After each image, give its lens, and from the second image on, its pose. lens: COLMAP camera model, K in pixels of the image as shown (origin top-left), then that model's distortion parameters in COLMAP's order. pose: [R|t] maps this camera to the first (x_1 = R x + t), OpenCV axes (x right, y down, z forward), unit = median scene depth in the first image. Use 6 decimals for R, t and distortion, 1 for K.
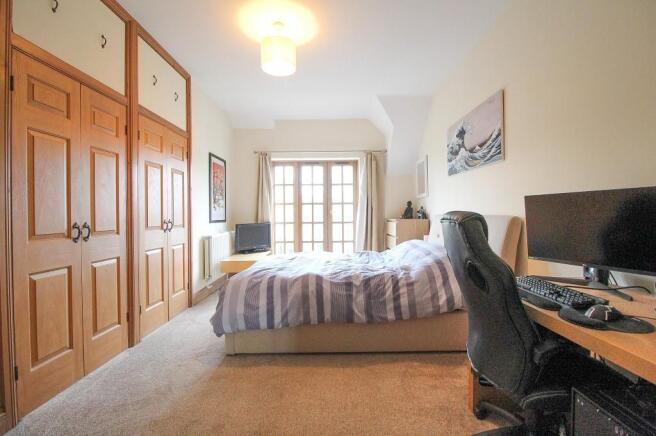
lens RADIAL K [[304.6, 0, 330.1], [0, 304.6, 219.9], [0, 0, 1]] dist [-0.011546, -0.004510]
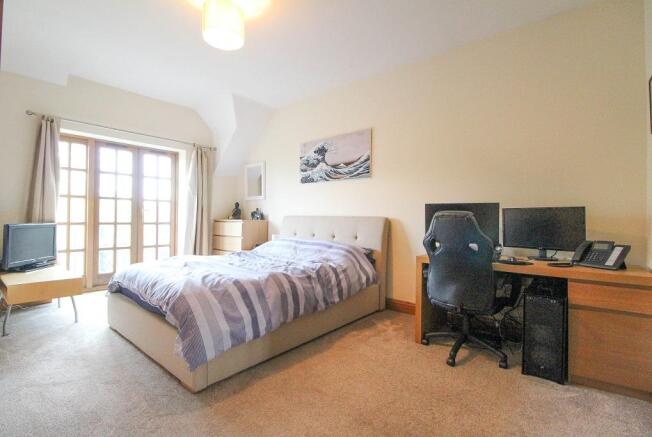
lens RADIAL K [[302.7, 0, 323.0], [0, 302.7, 220.5], [0, 0, 1]] dist [-0.011546, -0.004510]
pose [[0.643150, 0.011425, 0.765655, -0.521113], [-0.002450, 0.999914, -0.012862, 0.018239], [-0.765736, 0.006396, 0.643123, 0.199543]]
